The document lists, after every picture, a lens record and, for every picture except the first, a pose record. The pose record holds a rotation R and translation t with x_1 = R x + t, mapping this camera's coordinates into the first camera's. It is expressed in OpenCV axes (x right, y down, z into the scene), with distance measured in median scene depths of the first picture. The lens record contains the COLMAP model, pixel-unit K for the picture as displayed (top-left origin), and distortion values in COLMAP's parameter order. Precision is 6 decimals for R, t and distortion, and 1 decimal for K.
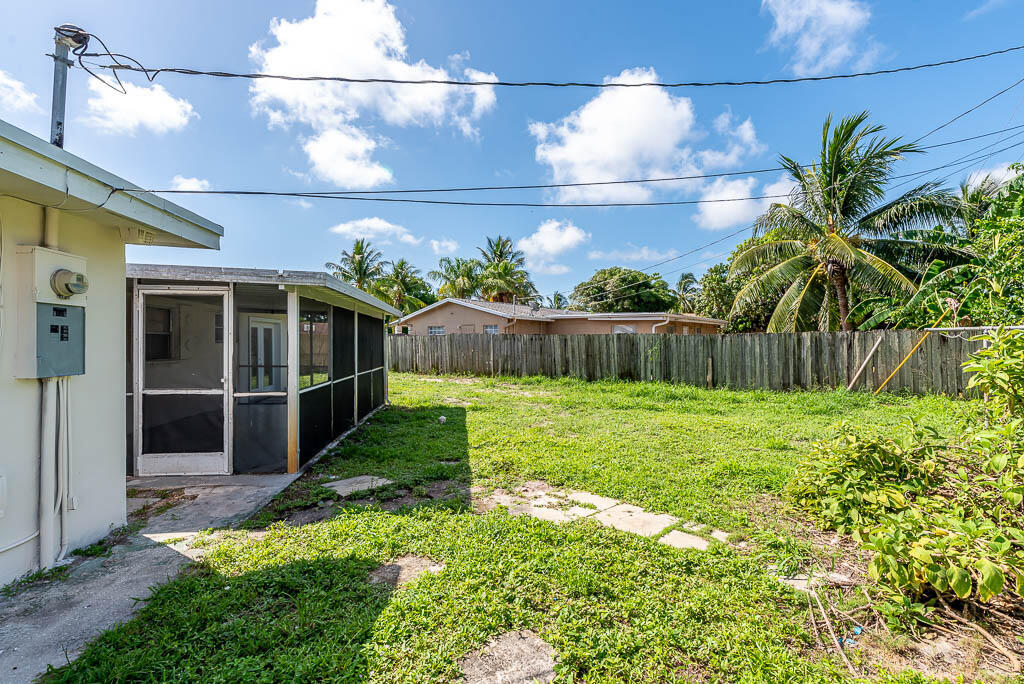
lens RADIAL K [[440.0, 0, 509.3], [0, 440.0, 345.9], [0, 0, 1]] dist [-0.000872, 0.000169]
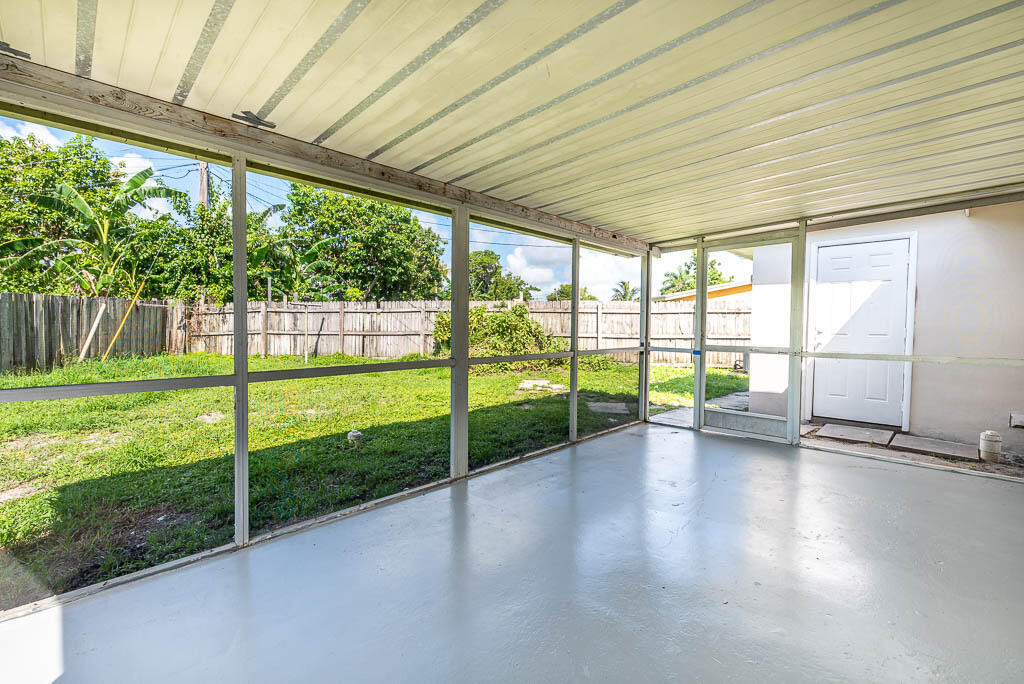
lens RADIAL K [[440.0, 0, 515.2], [0, 440.0, 340.5], [0, 0, 1]] dist [-0.000872, 0.000169]
pose [[-0.637695, -0.033205, 0.769573, -0.382376], [-0.000419, 0.999085, 0.042760, 0.014188], [-0.770289, 0.026945, -0.637126, 0.662130]]
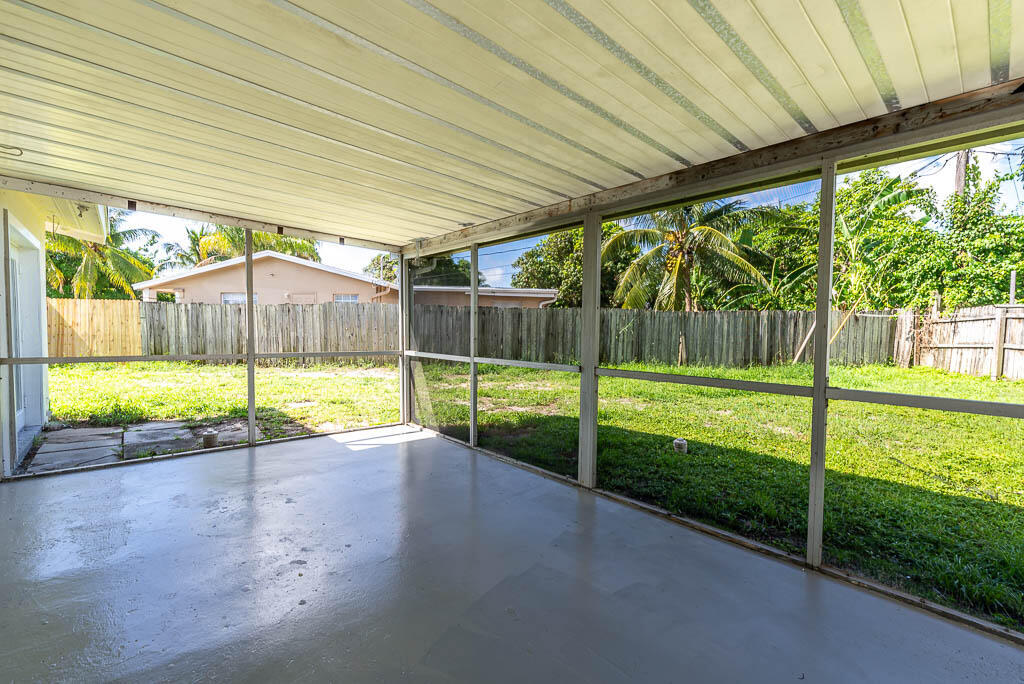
lens RADIAL K [[440.0, 0, 510.2], [0, 440.0, 339.8], [0, 0, 1]] dist [-0.000872, 0.000169]
pose [[0.813386, -0.009050, 0.581654, -0.352998], [-0.004427, 0.999754, 0.021746, 0.014888], [-0.581708, -0.020263, 0.813146, 0.381800]]
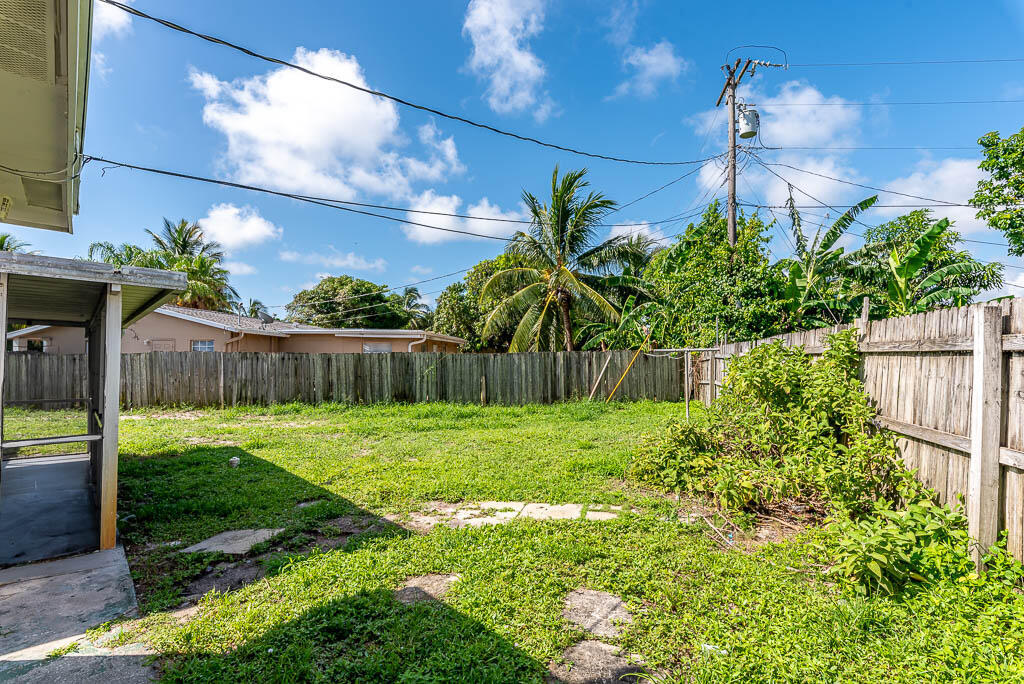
lens RADIAL K [[509.4, 0, 507.6], [0, 509.4, 344.7], [0, 0, 1]] dist [-0.002297, -0.000973]
pose [[0.822305, 0.012279, 0.568915, -0.156114], [0.011918, 0.999176, -0.038792, 0.000364], [-0.568923, 0.038680, 0.821481, -0.017058]]
